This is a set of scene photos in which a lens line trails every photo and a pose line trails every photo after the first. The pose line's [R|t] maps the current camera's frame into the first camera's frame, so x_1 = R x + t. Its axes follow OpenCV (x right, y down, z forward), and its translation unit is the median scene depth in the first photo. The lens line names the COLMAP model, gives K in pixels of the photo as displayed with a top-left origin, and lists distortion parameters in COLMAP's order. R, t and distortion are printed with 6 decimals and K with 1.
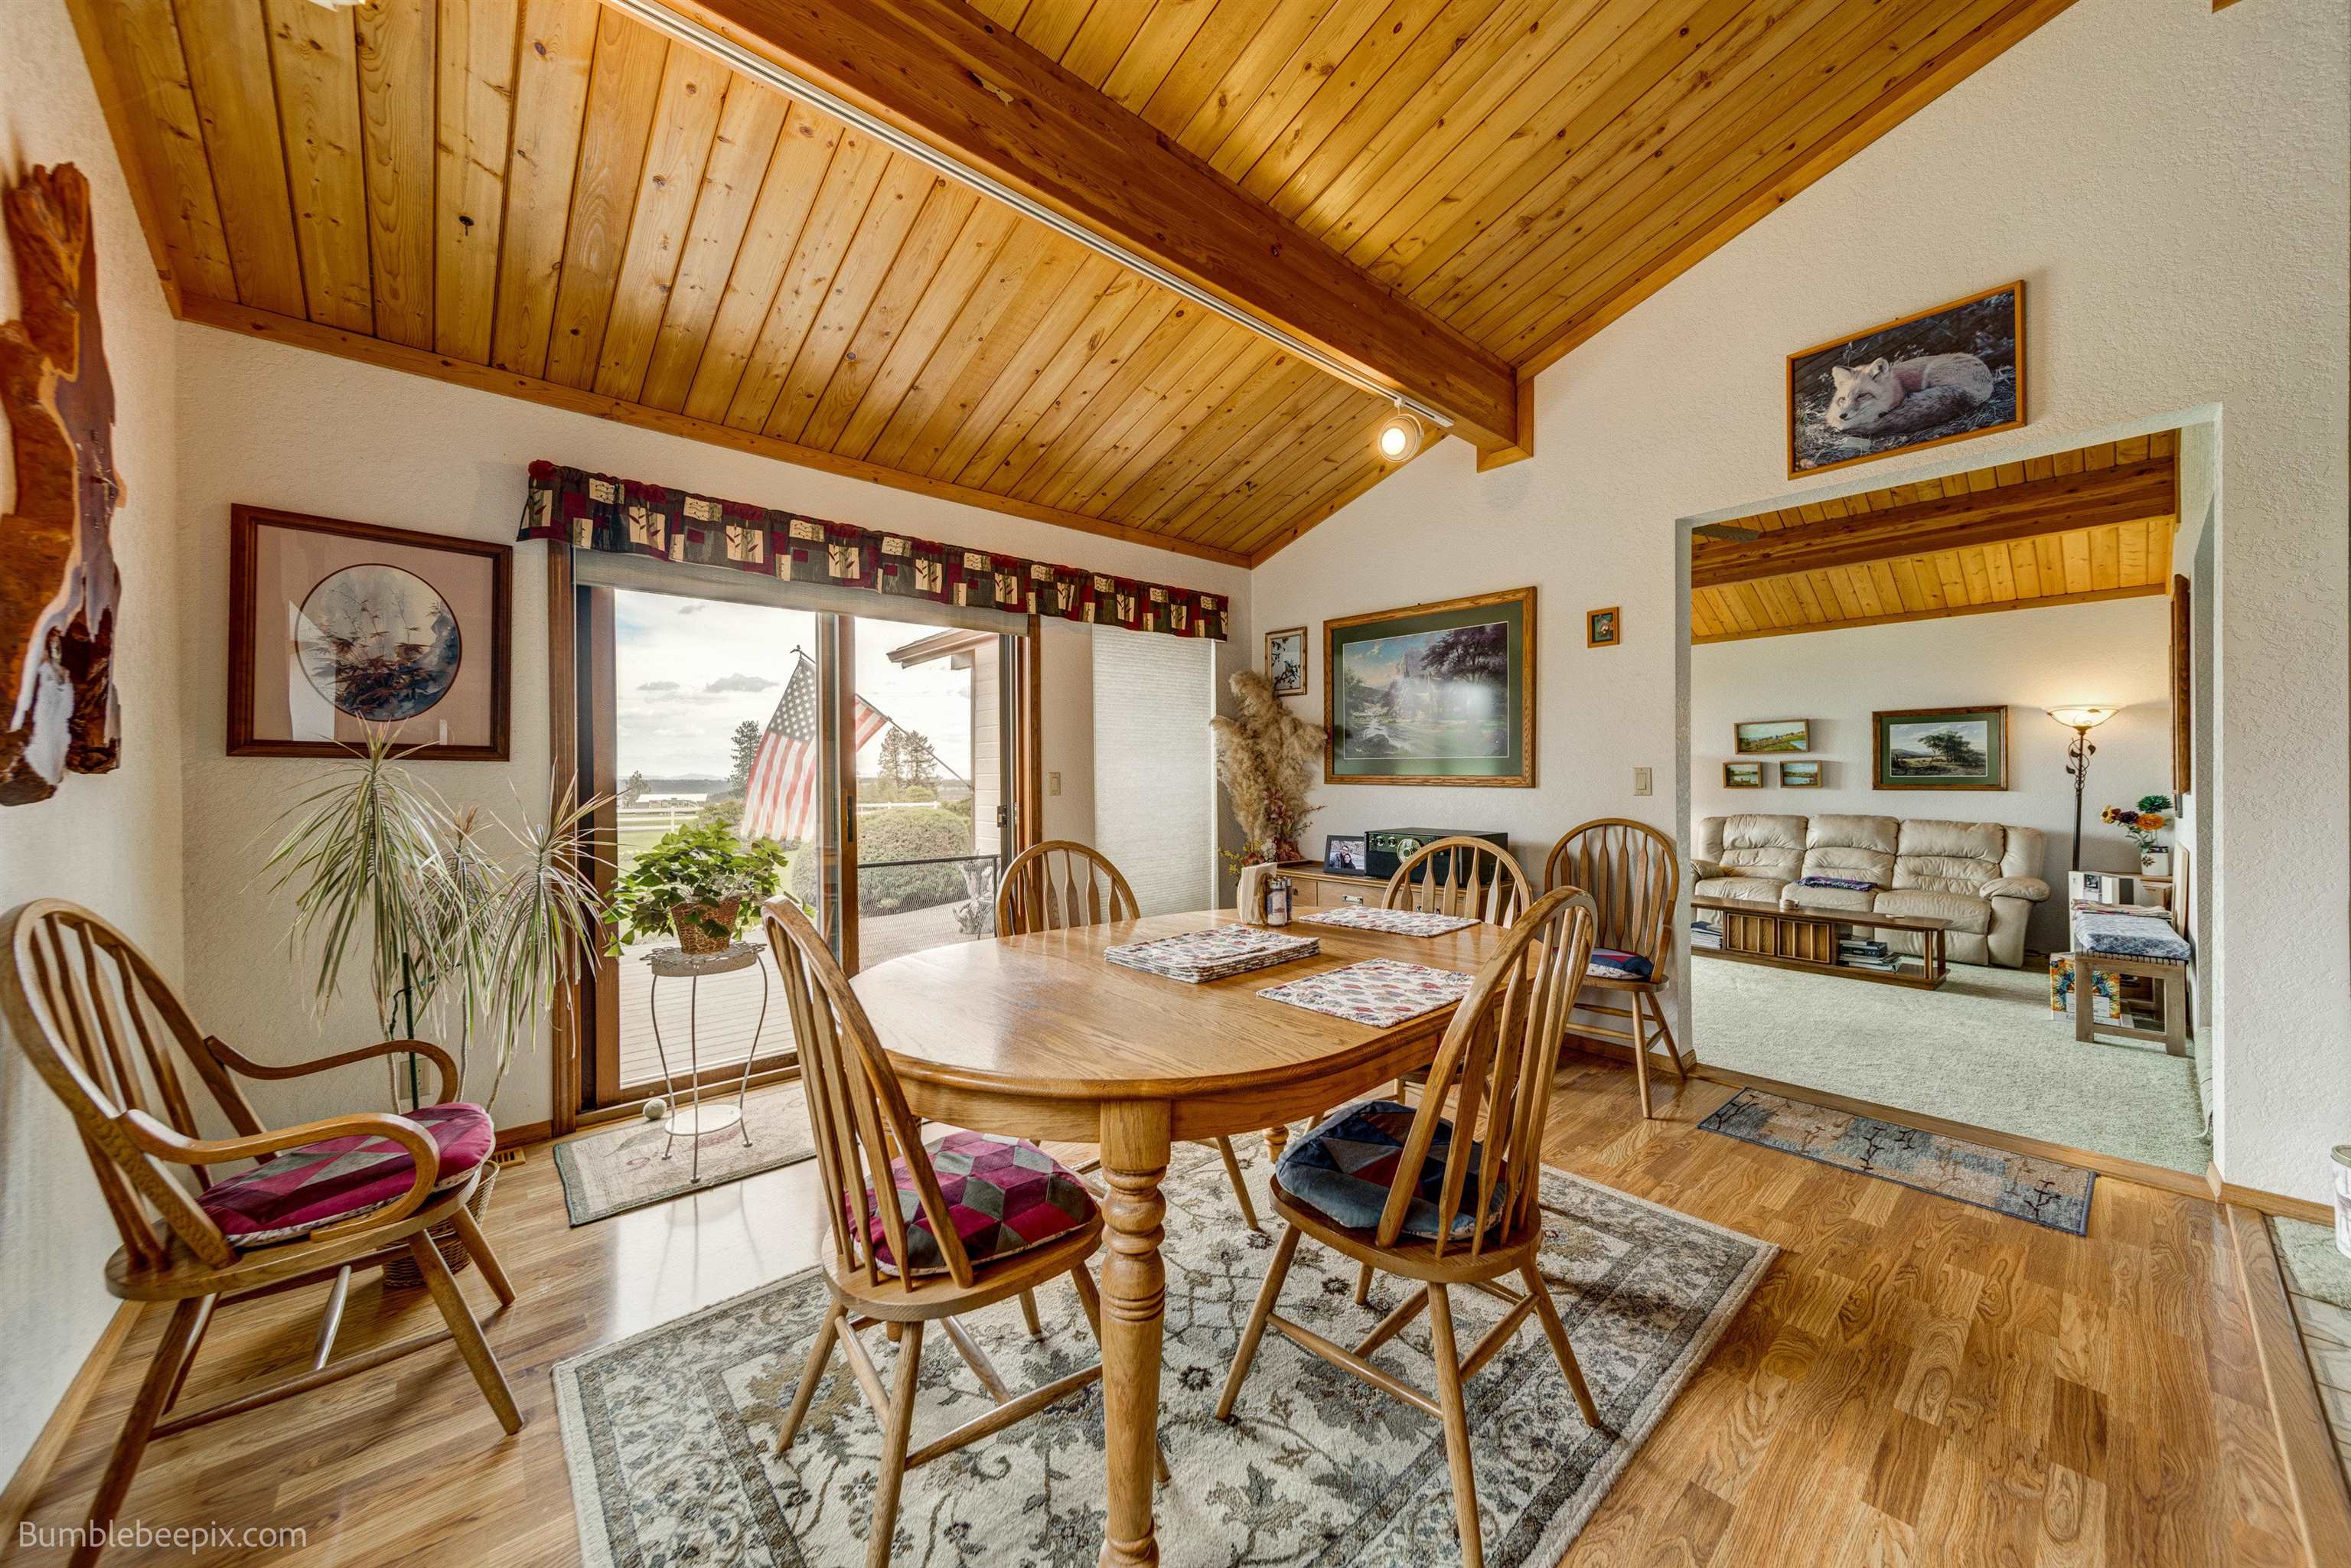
lens RADIAL K [[829.4, 0, 1179.2], [0, 829.4, 775.1], [0, 0, 1]] dist [-0.000494, -0.000034]
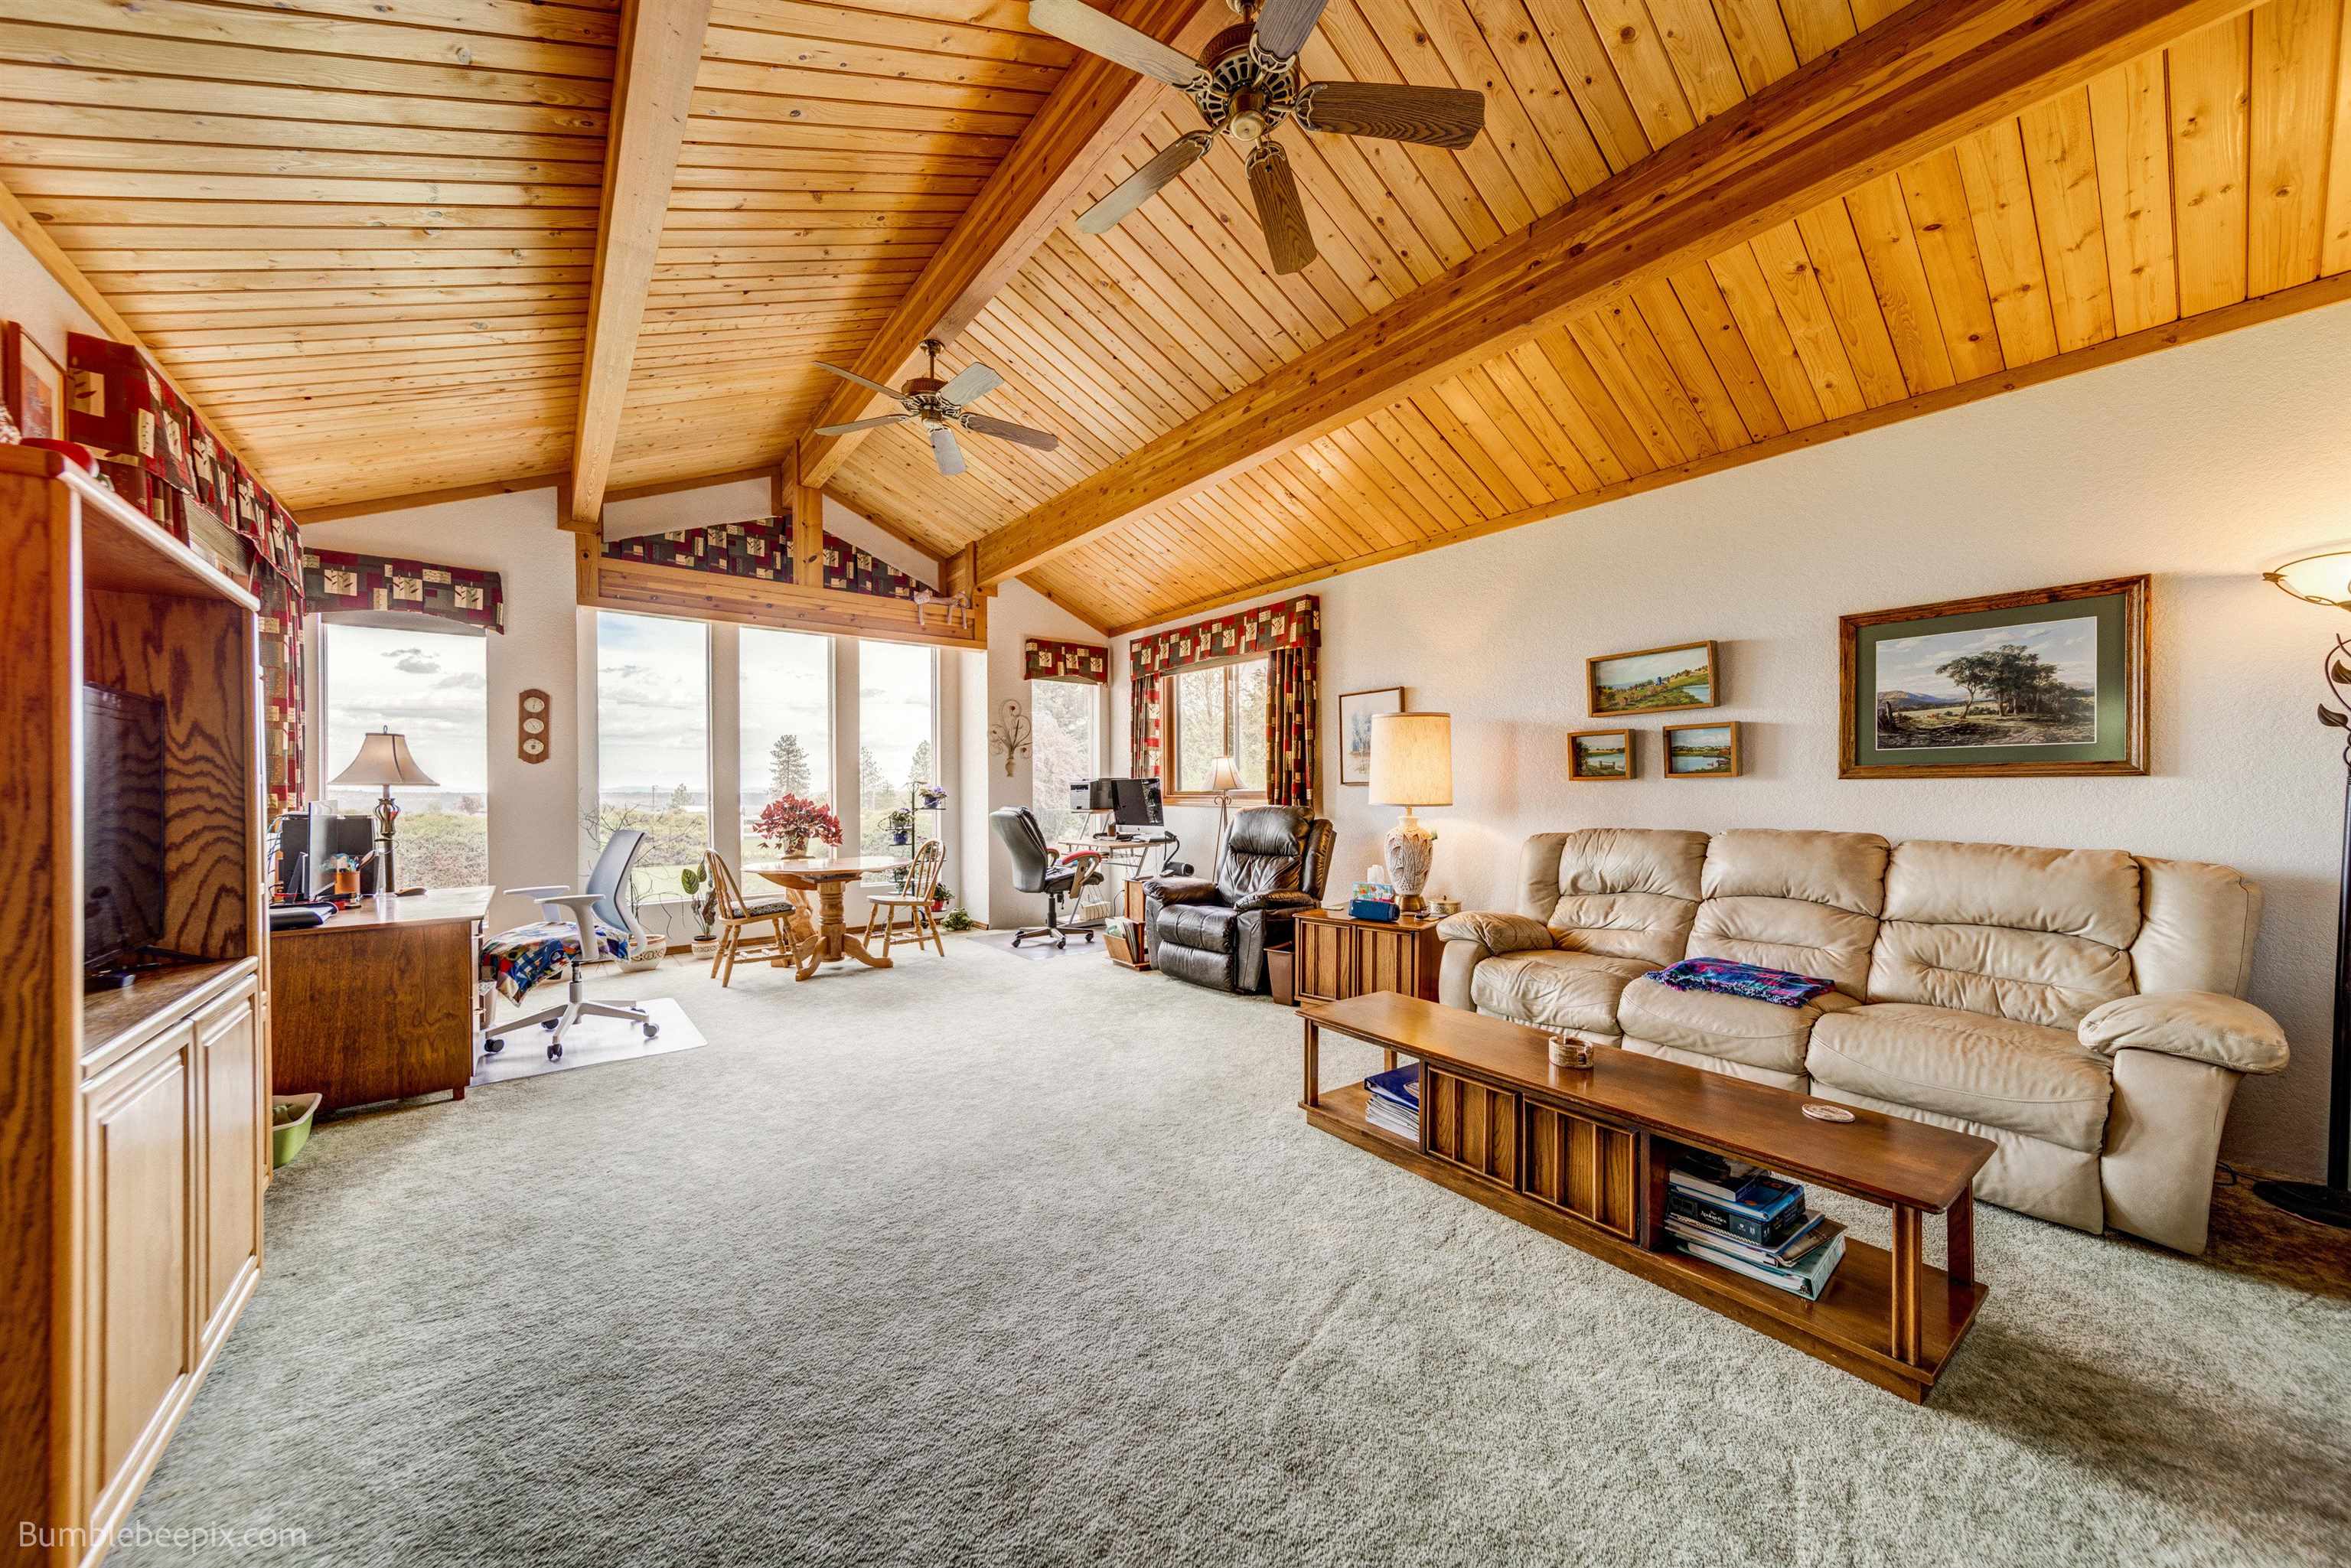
lens RADIAL K [[817.1, 0, 1166.1], [0, 817.1, 793.2], [0, 0, 1]] dist [0.000956, -0.000087]
pose [[0.997886, 0.003269, -0.064913, 0.491302], [-0.002857, 0.999975, 0.006445, 0.025013], [0.064932, -0.006246, 0.997870, 0.515151]]
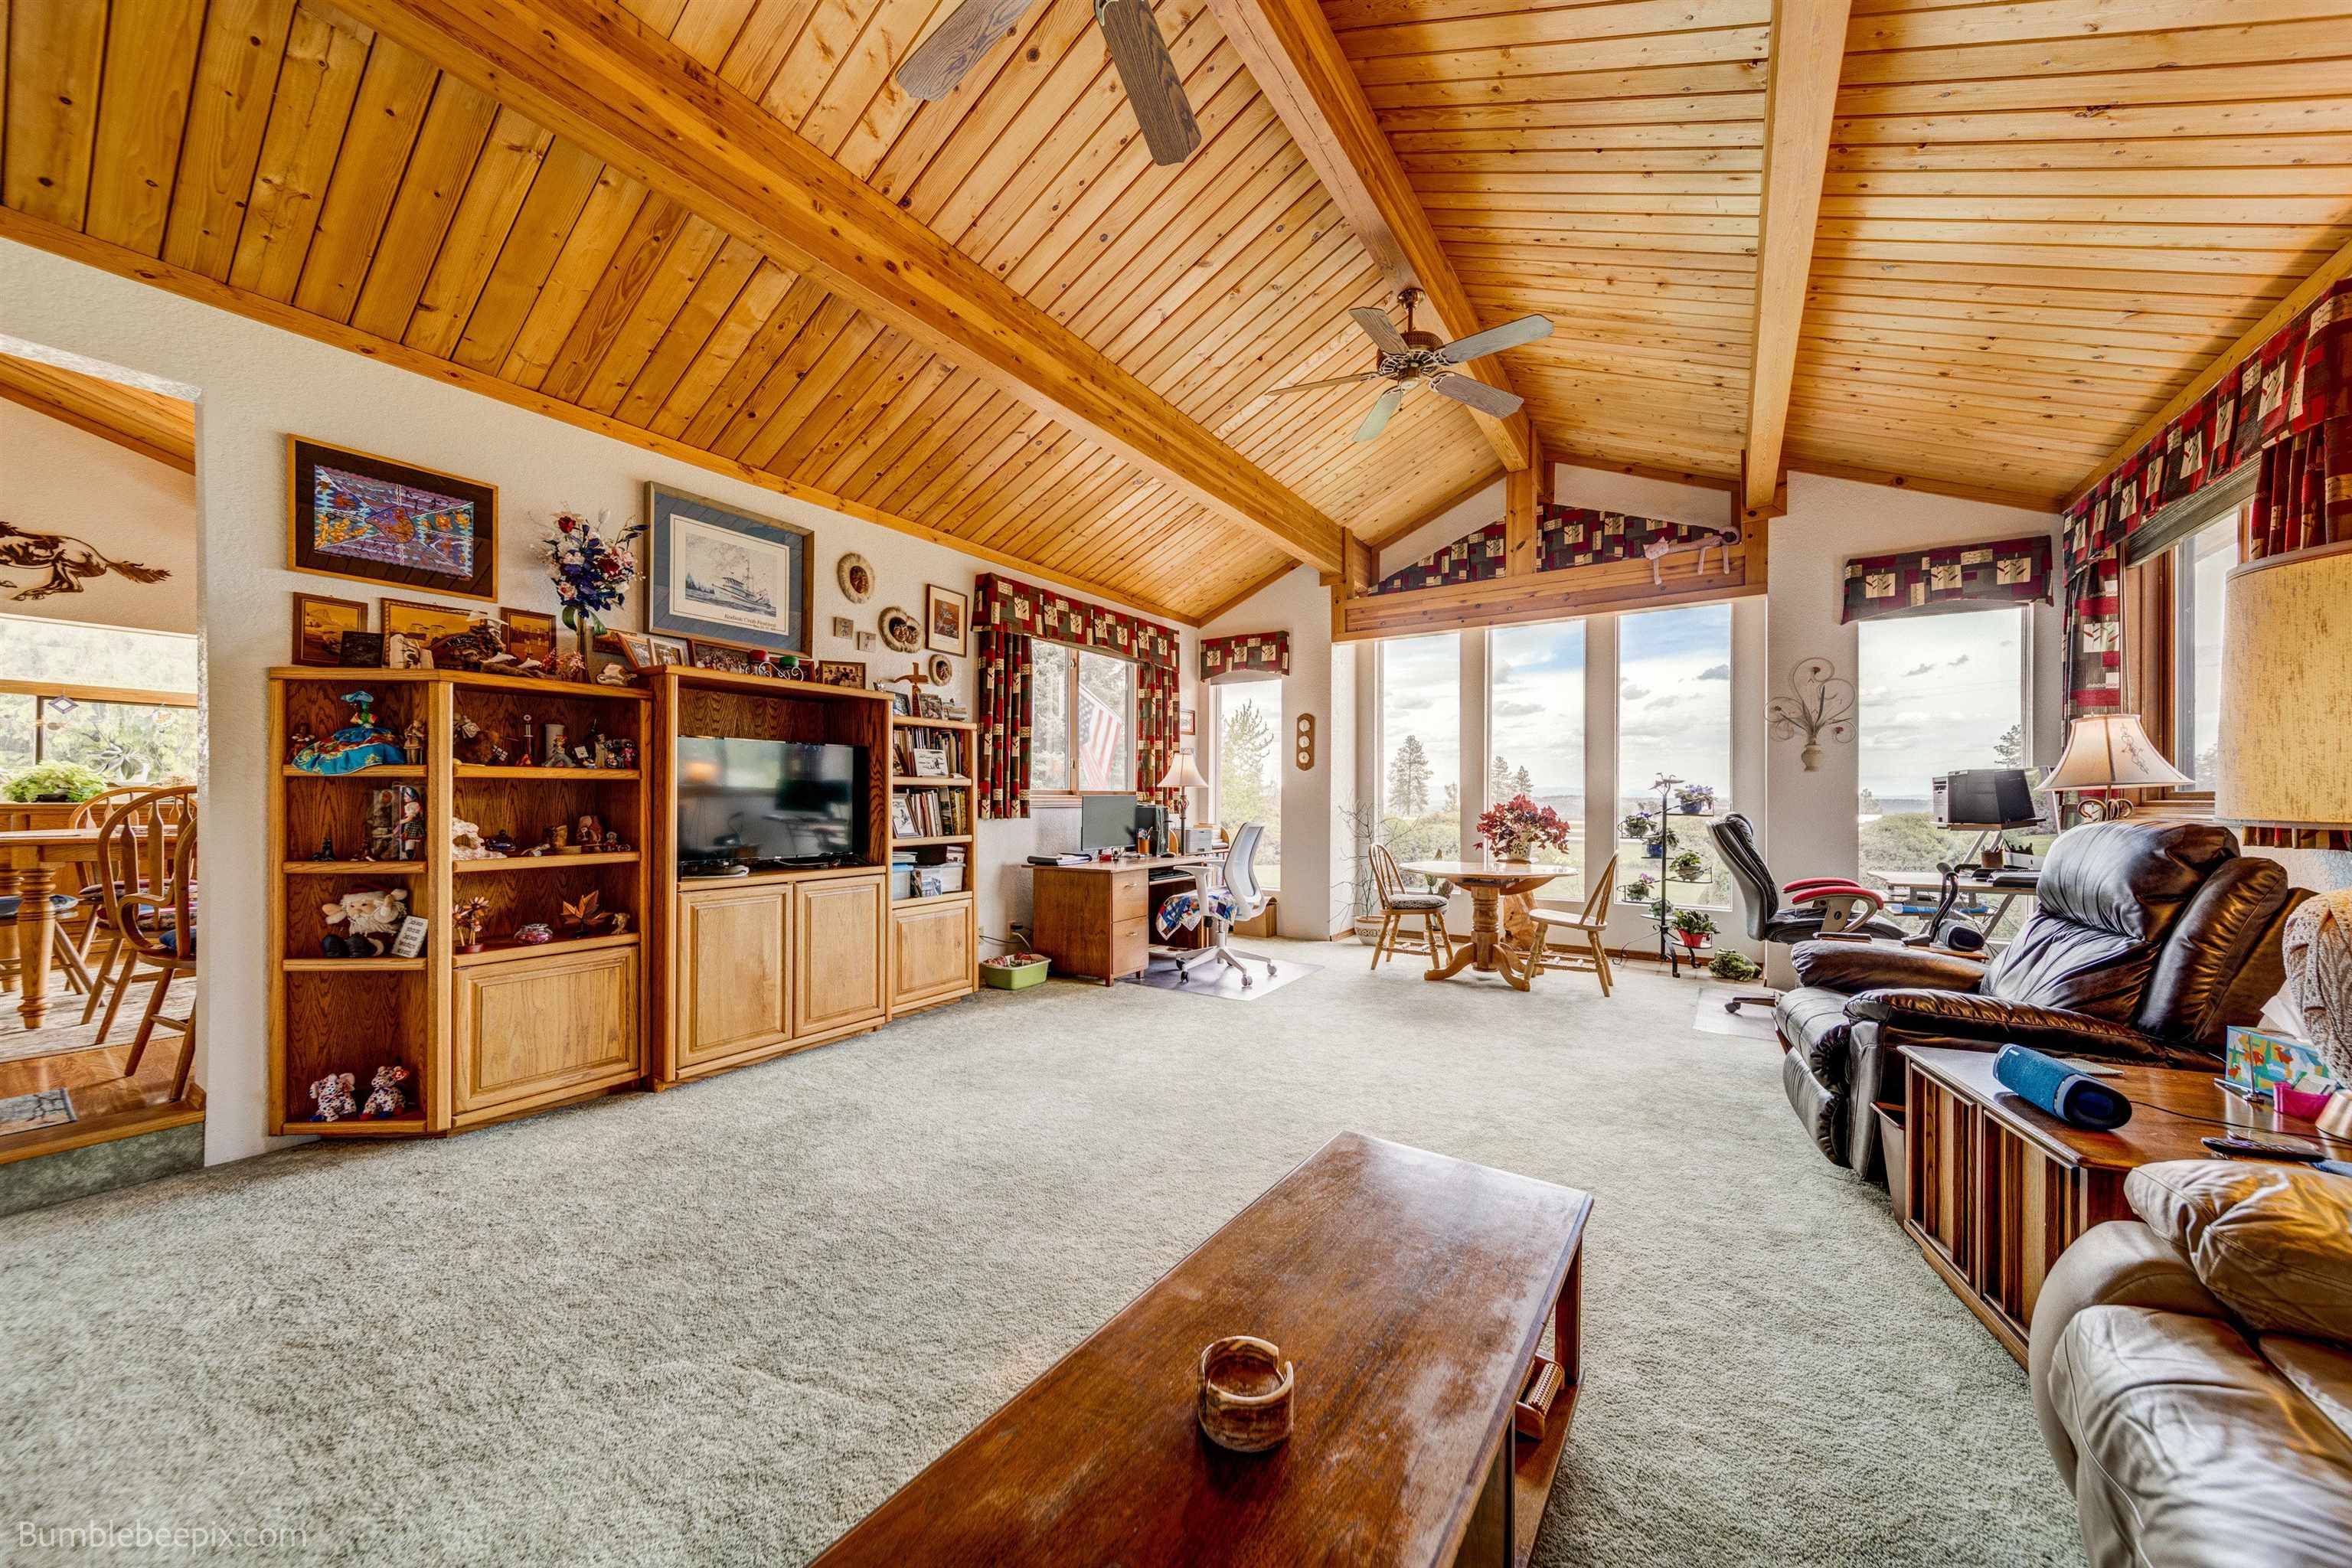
lens RADIAL K [[817.5, 0, 1166.6], [0, 817.5, 793.3], [0, 0, 1]] dist [0.000956, -0.000087]
pose [[0.249967, 0.002032, -0.968252, 0.735486], [-0.001169, 0.999998, 0.001797, 0.029592], [0.968254, 0.000683, 0.249969, 0.778361]]
